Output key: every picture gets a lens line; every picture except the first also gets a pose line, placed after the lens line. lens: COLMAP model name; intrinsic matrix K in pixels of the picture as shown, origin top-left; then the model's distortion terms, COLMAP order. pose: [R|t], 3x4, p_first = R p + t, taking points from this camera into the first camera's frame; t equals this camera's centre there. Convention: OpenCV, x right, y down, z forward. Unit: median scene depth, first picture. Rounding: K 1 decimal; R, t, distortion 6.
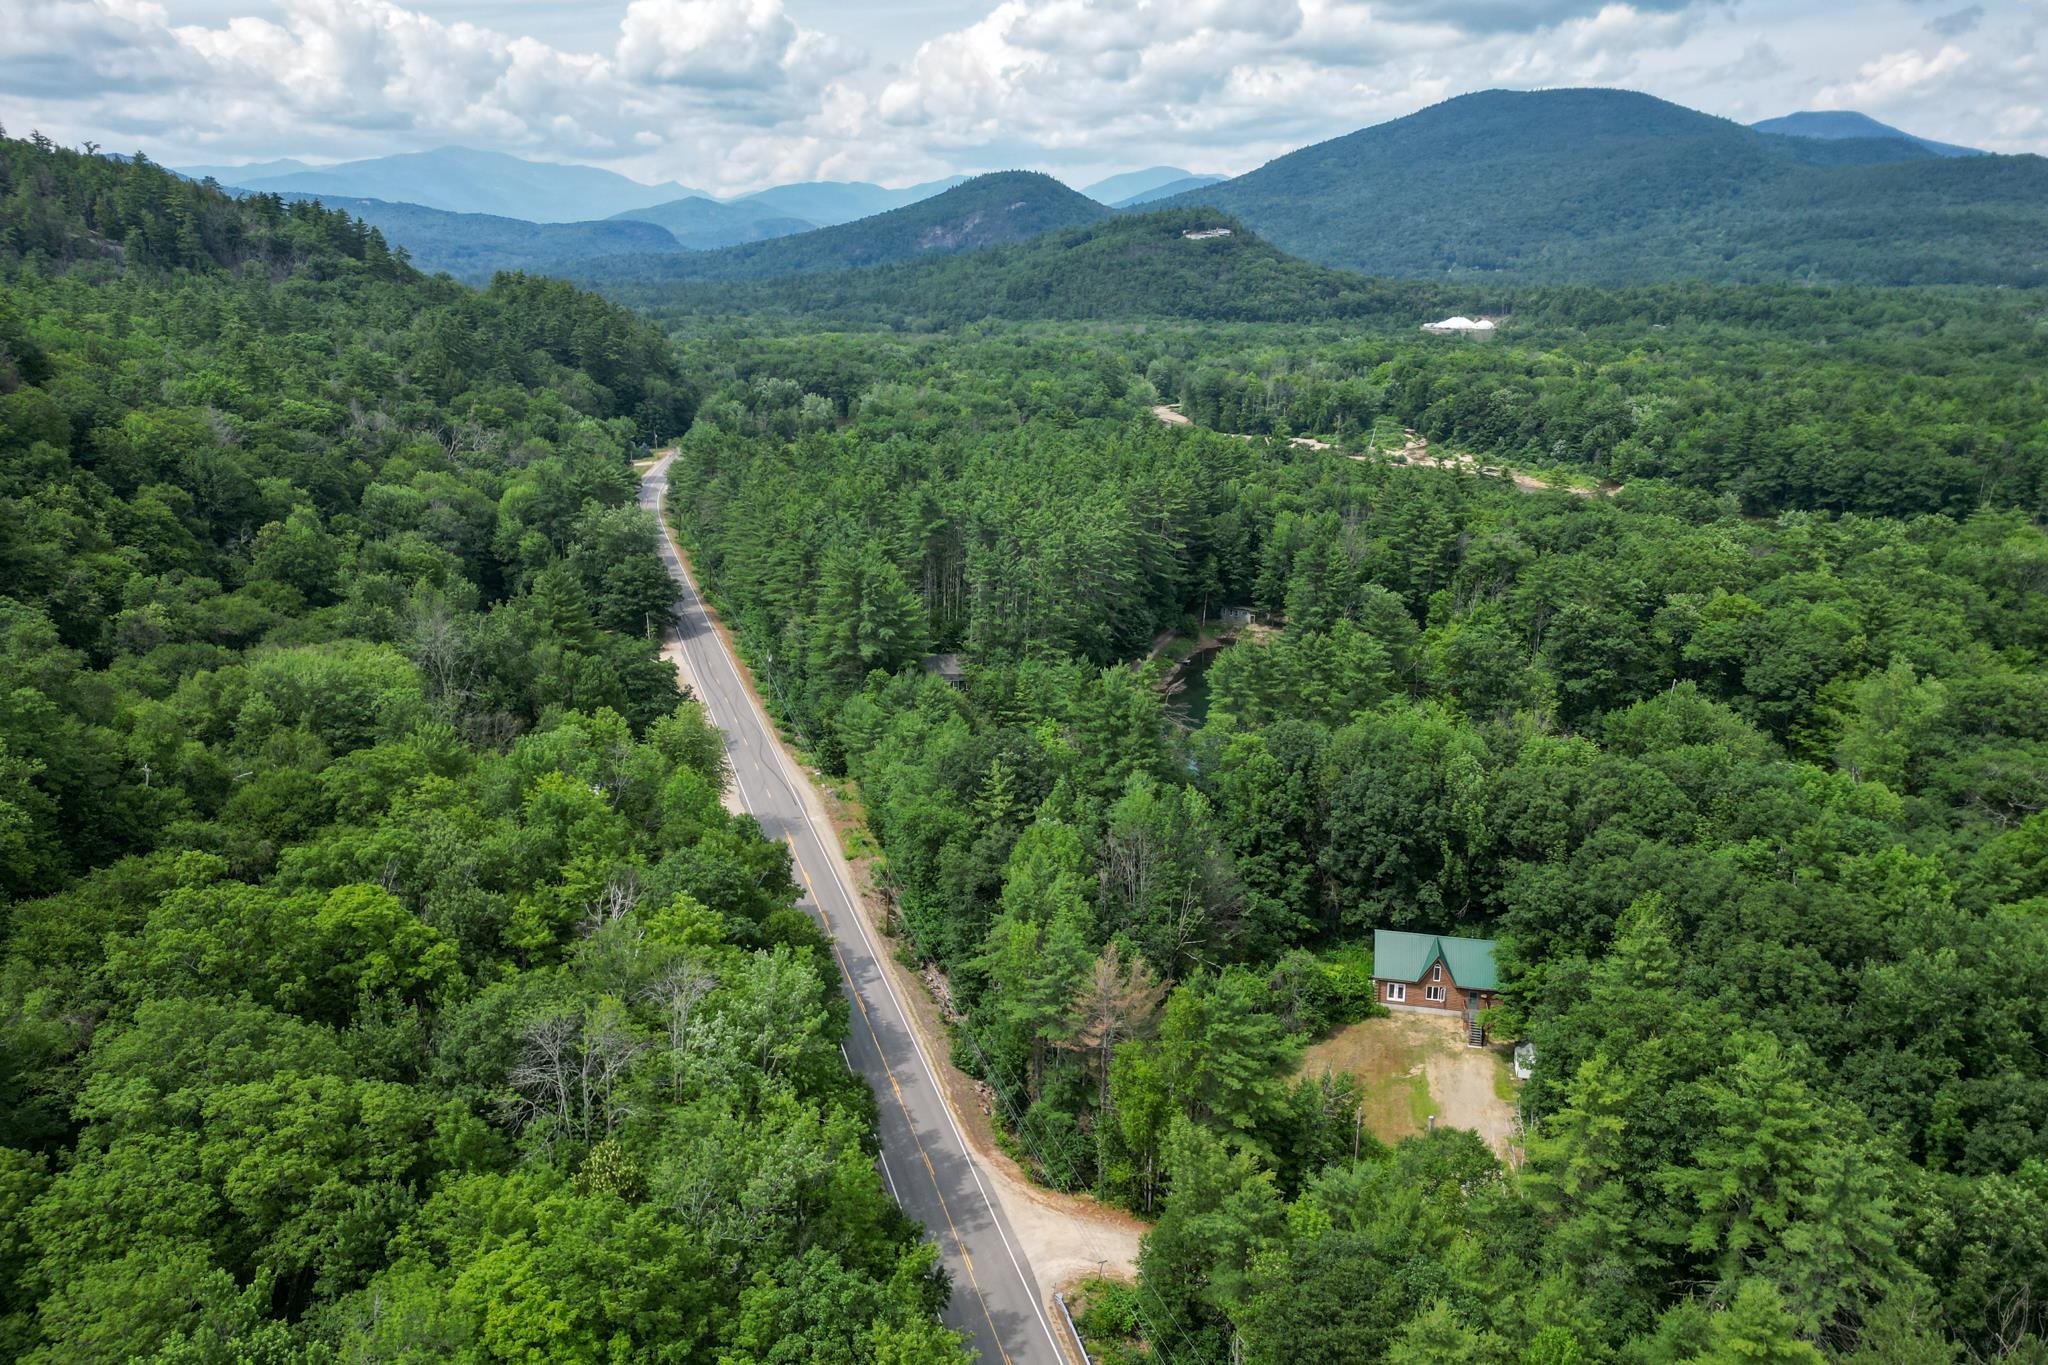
lens RADIAL K [[1420.2, 0, 1017.1], [0, 1420.2, 680.0], [0, 0, 1]] dist [0.059052, -0.059302]
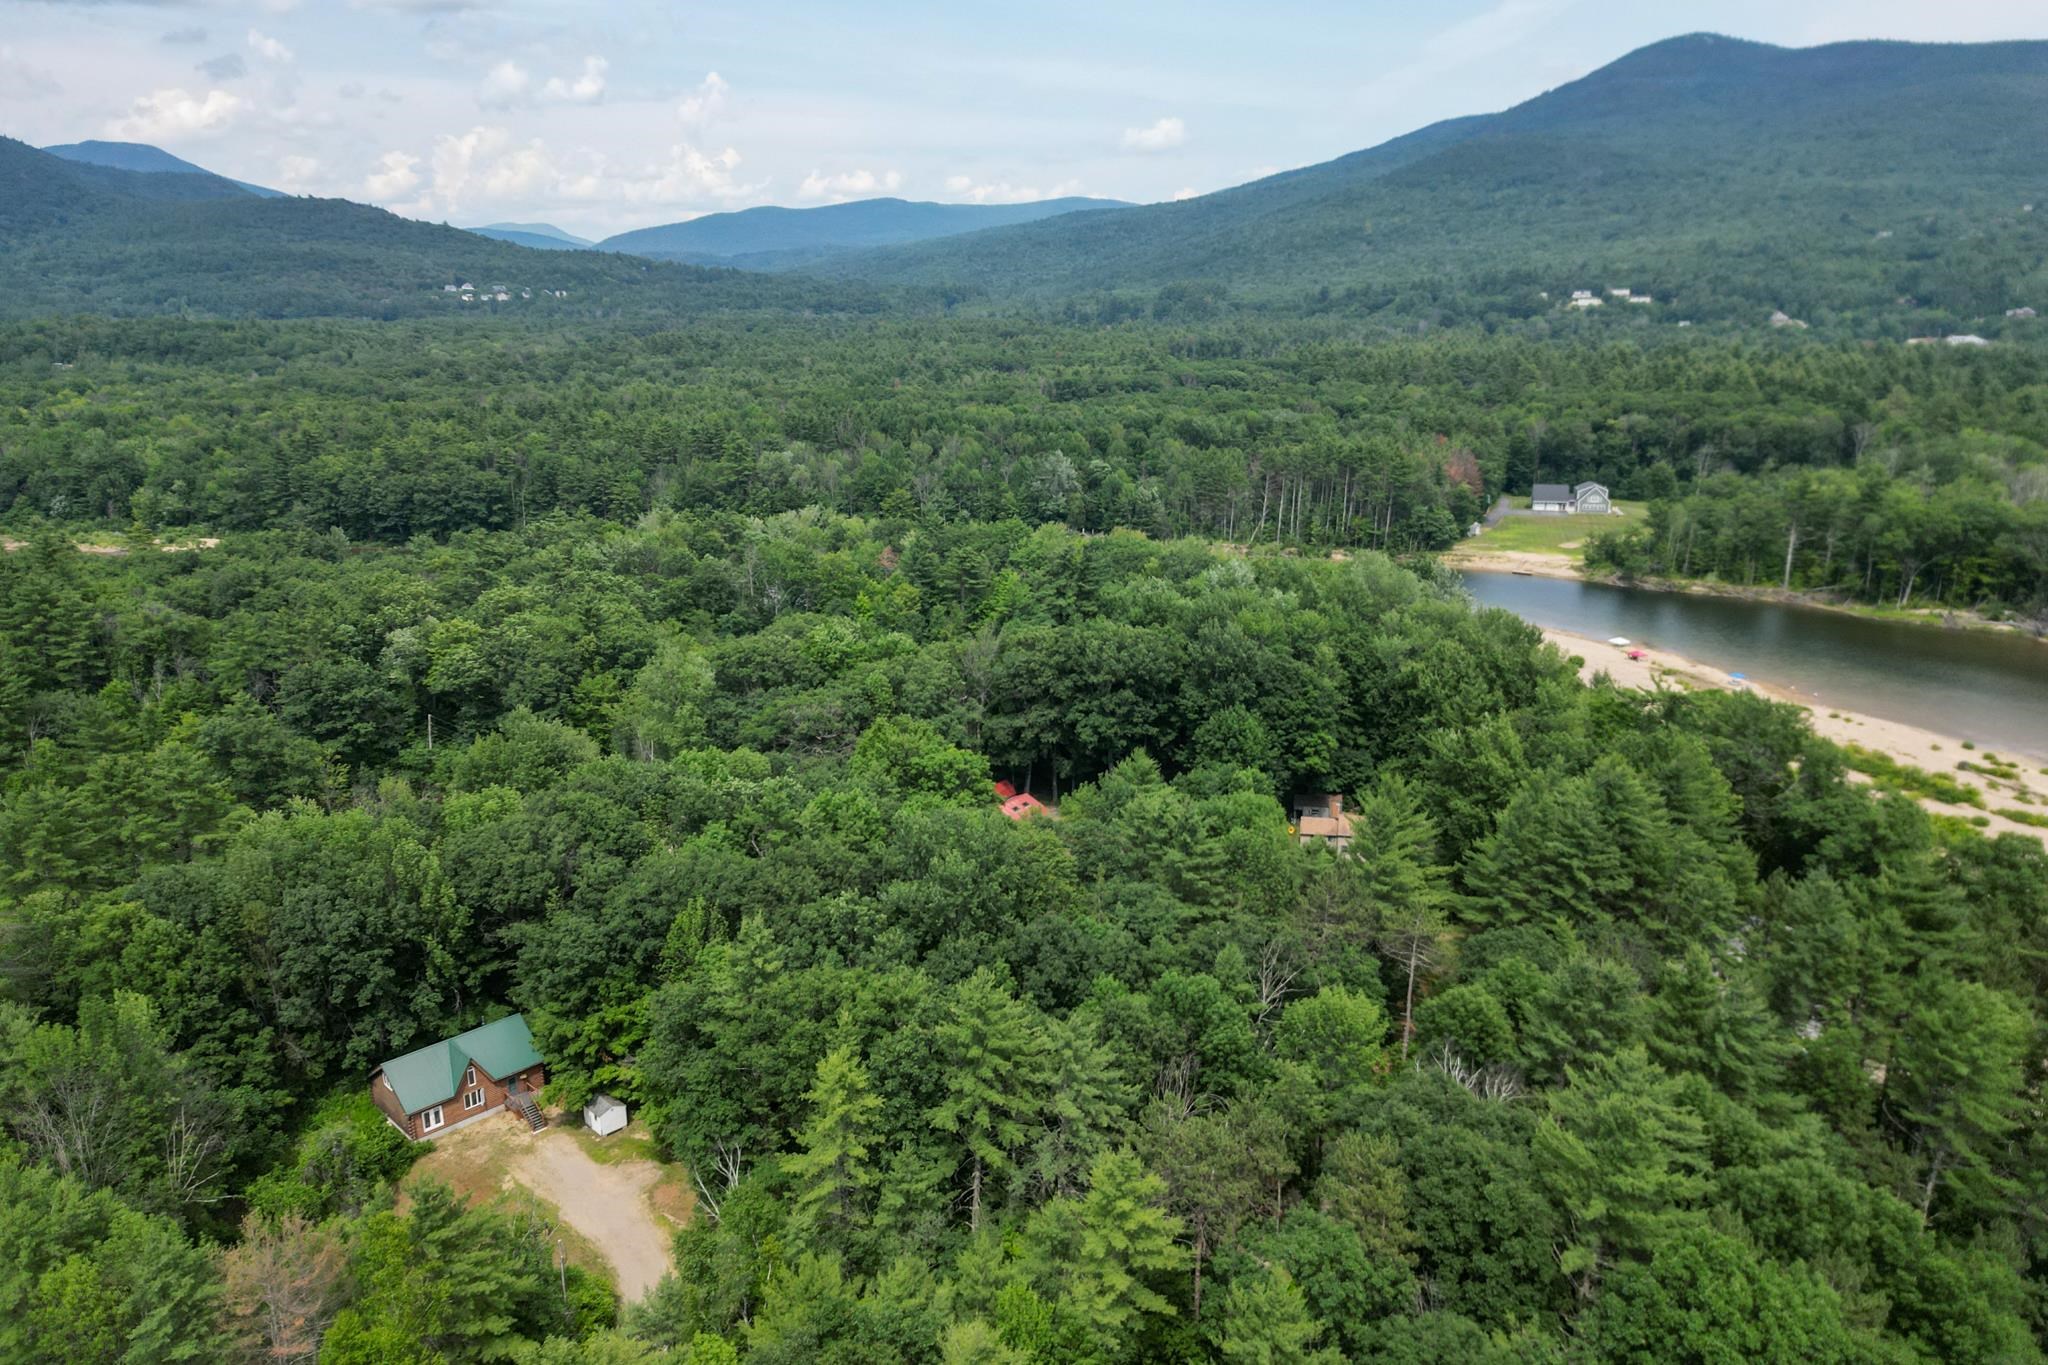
lens RADIAL K [[1420.2, 0, 1017.1], [0, 1420.2, 680.0], [0, 0, 1]] dist [0.059052, -0.059302]
pose [[0.526338, -0.220218, 0.821263, -0.129340], [0.237939, 0.965436, 0.106385, -0.030924], [-0.816305, 0.139416, 0.560544, 0.106392]]
